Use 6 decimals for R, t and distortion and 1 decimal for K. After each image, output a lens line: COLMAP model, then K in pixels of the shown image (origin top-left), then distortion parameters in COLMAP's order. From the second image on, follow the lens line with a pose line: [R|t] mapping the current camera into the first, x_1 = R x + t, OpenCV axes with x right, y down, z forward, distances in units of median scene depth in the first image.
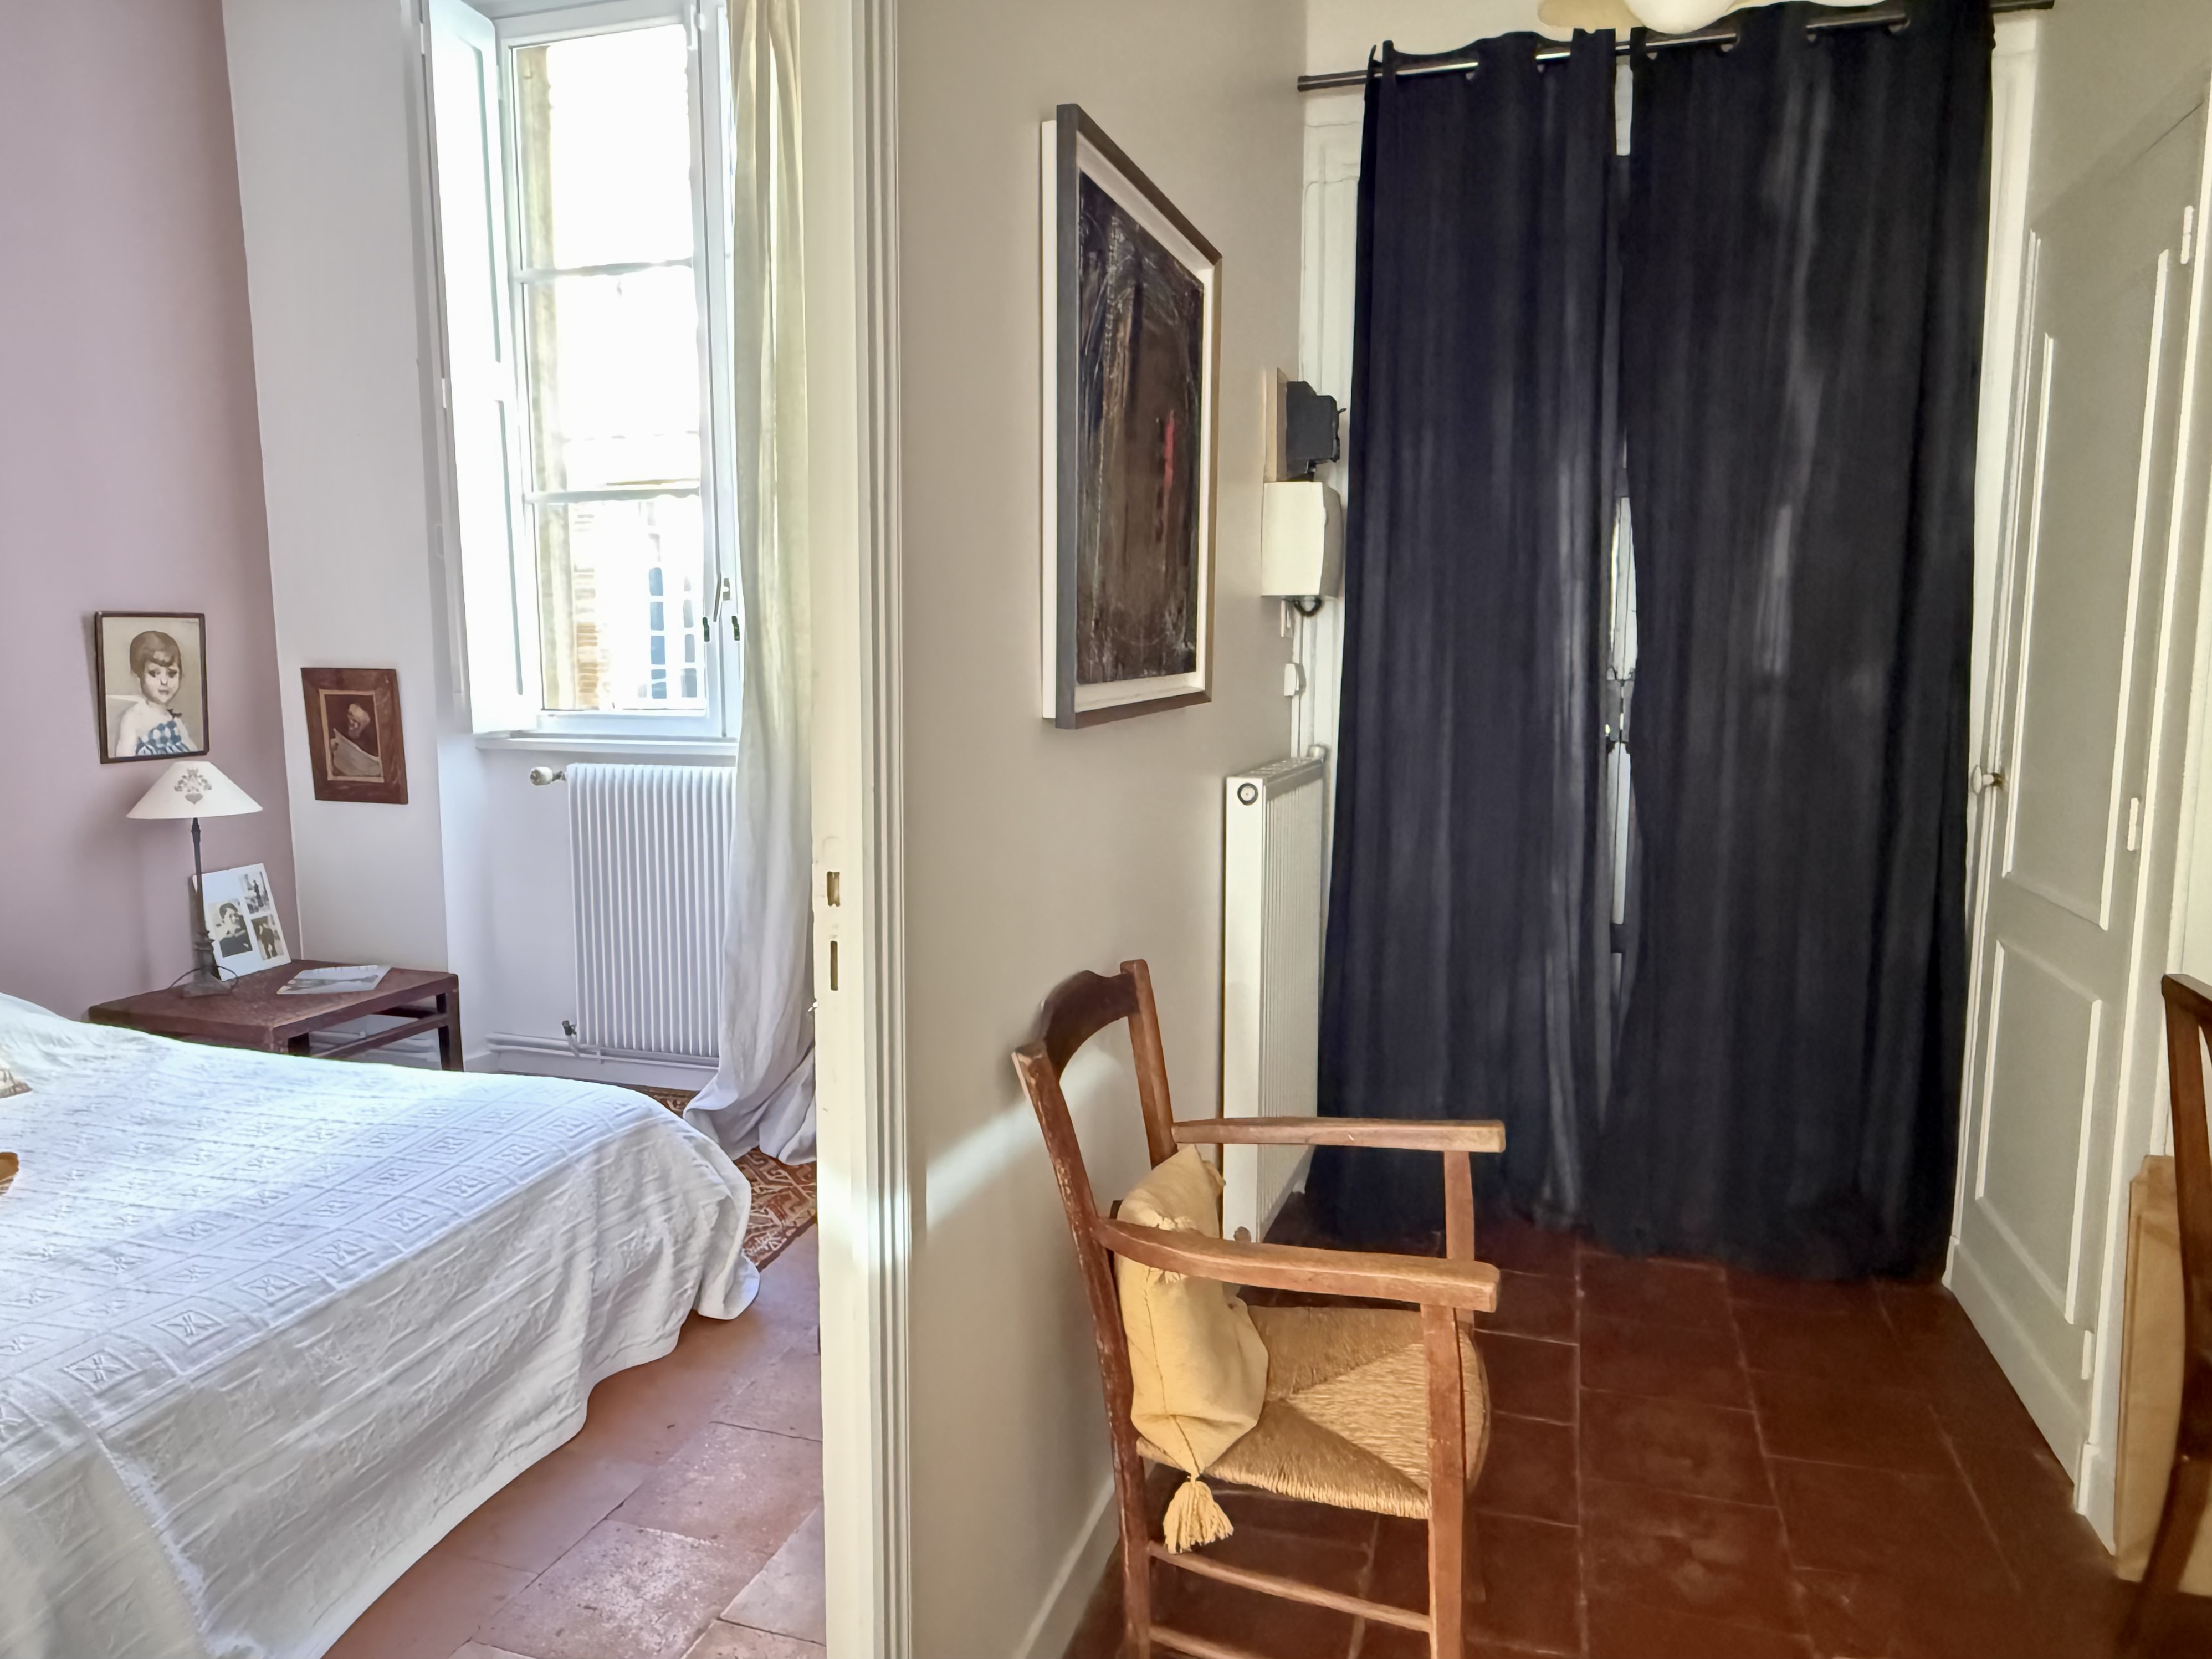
lens RADIAL K [[1451.9, 0, 1106.0], [0, 1451.9, 829.5], [0, 0, 1]] dist [-0.003394, 0.005133]
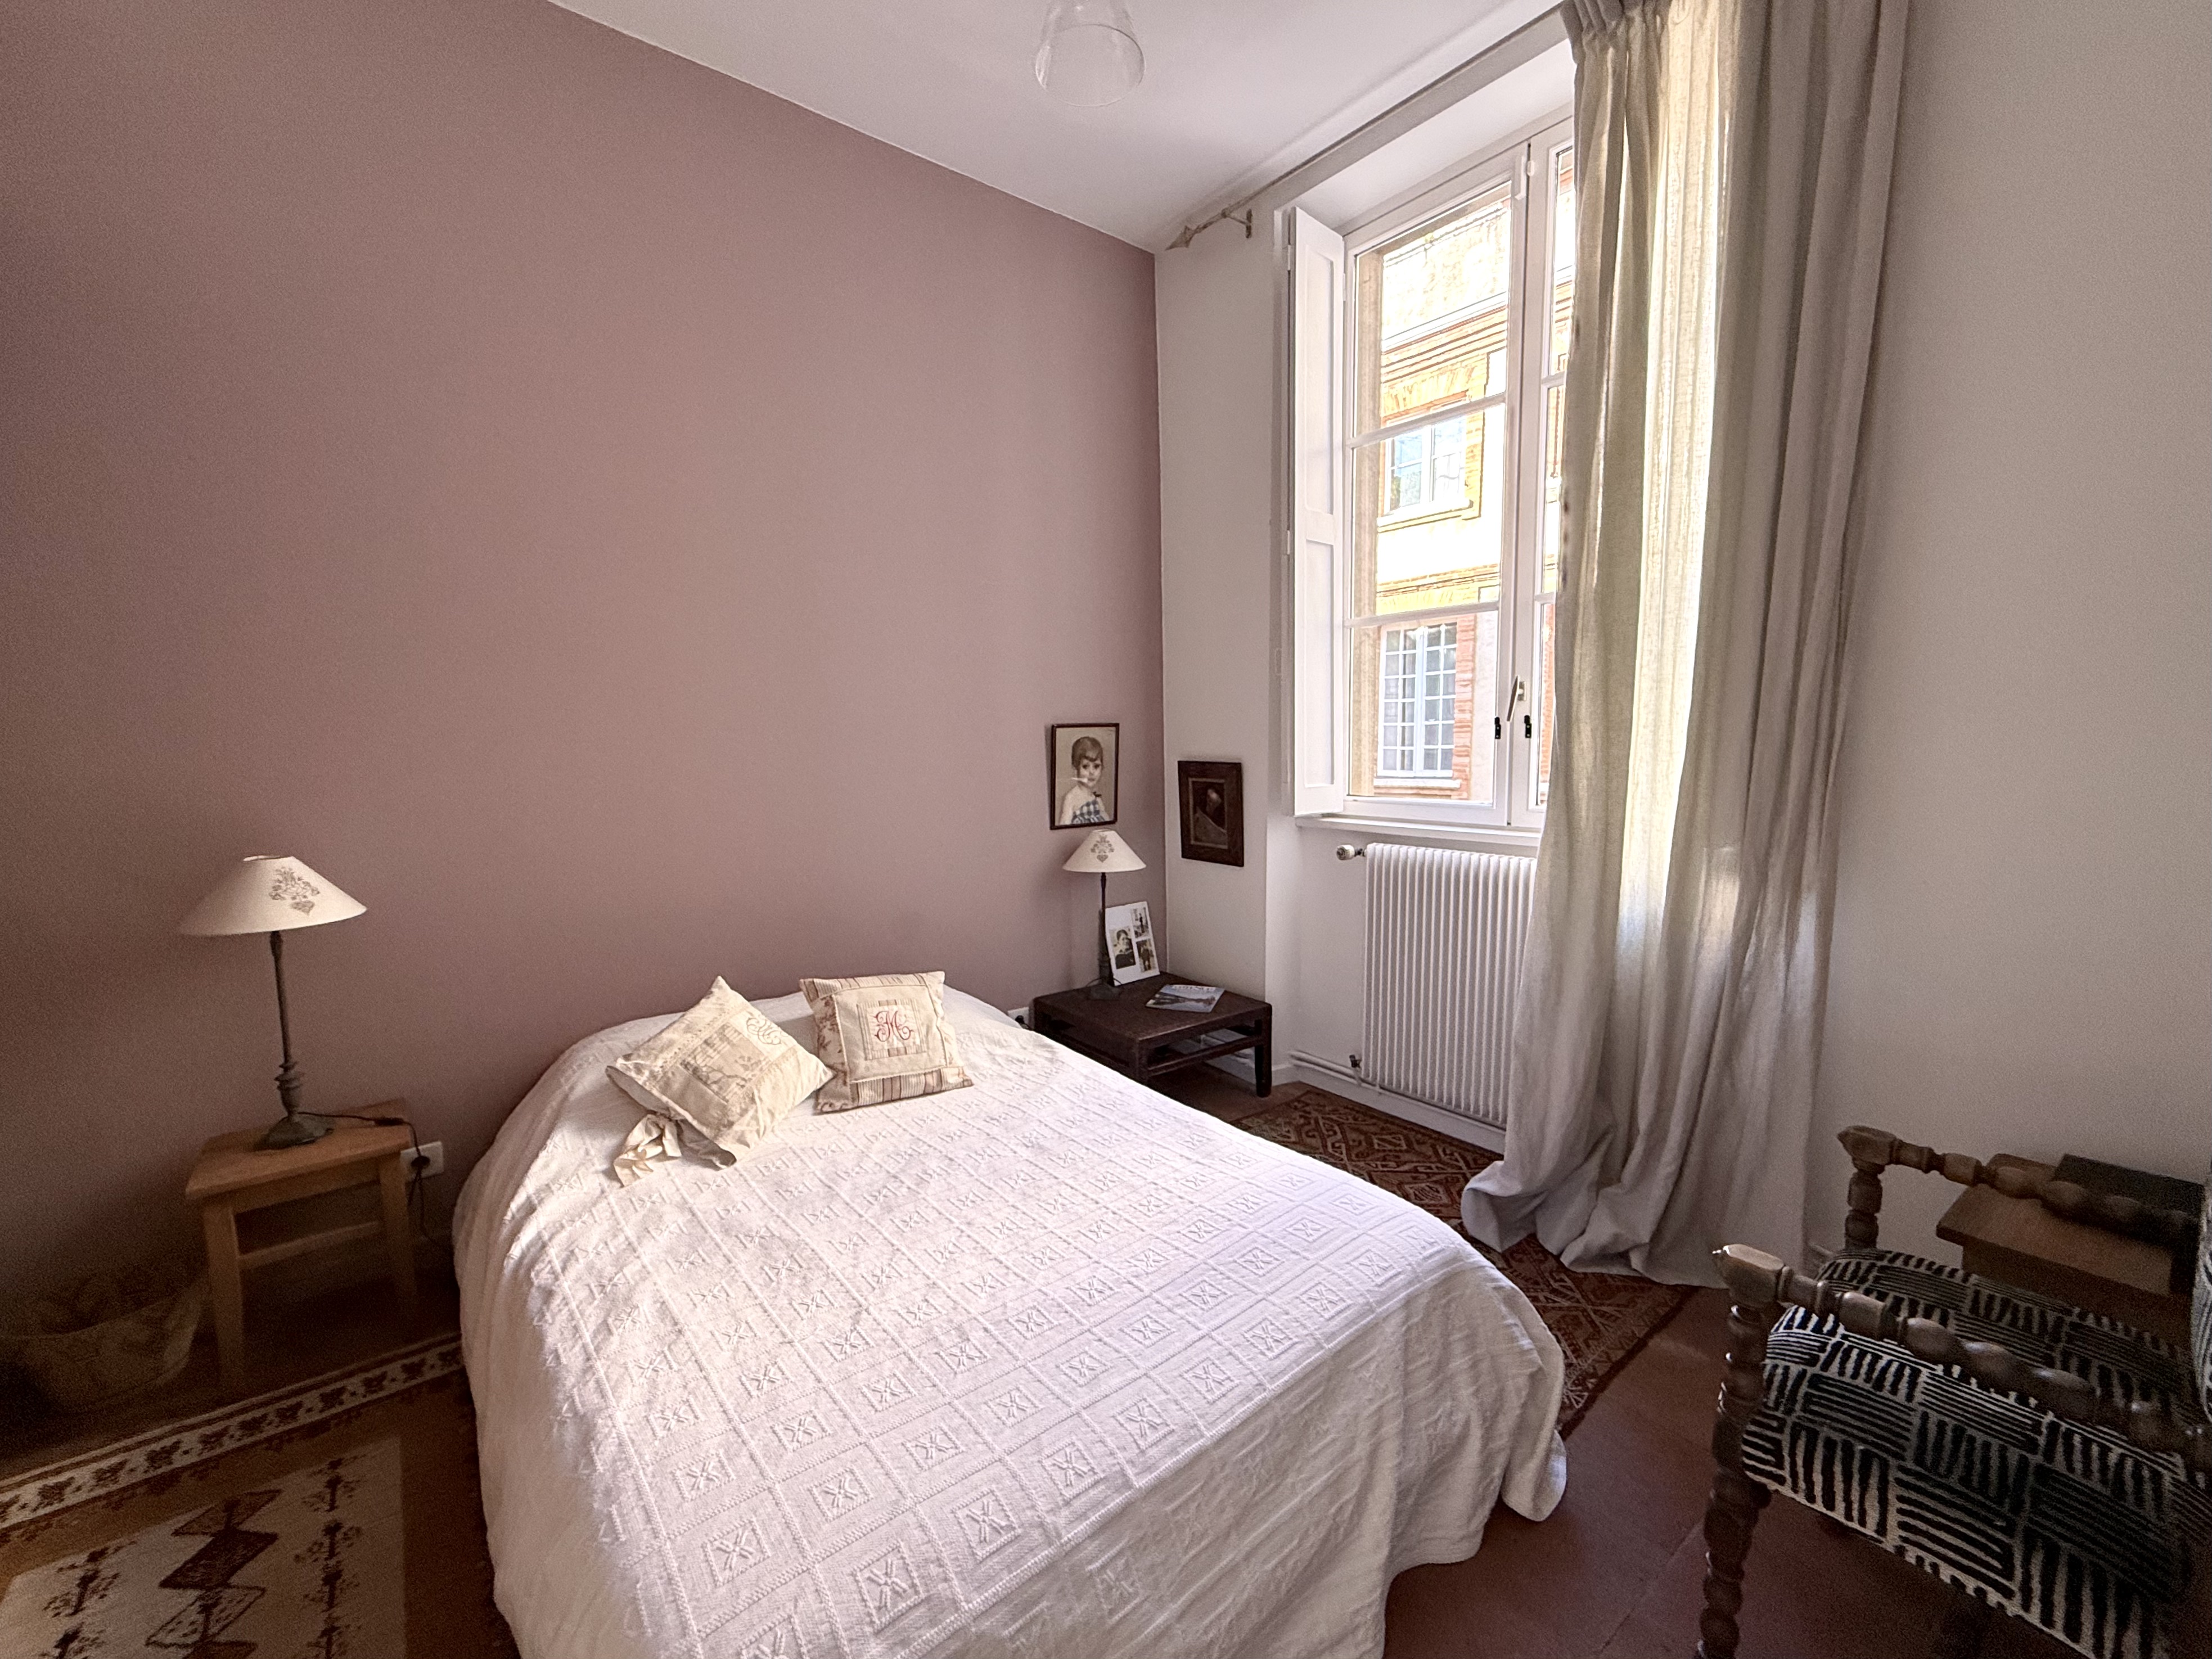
lens RADIAL K [[874.0, 0, 1106.0], [0, 874.0, 829.5], [0, 0, 1]] dist [0.001346, 0.000108]
pose [[0.819398, 0.051130, -0.570941, -0.151360], [-0.056122, 0.998385, 0.008864, -0.055632], [0.570472, 0.024779, 0.820944, 0.316530]]
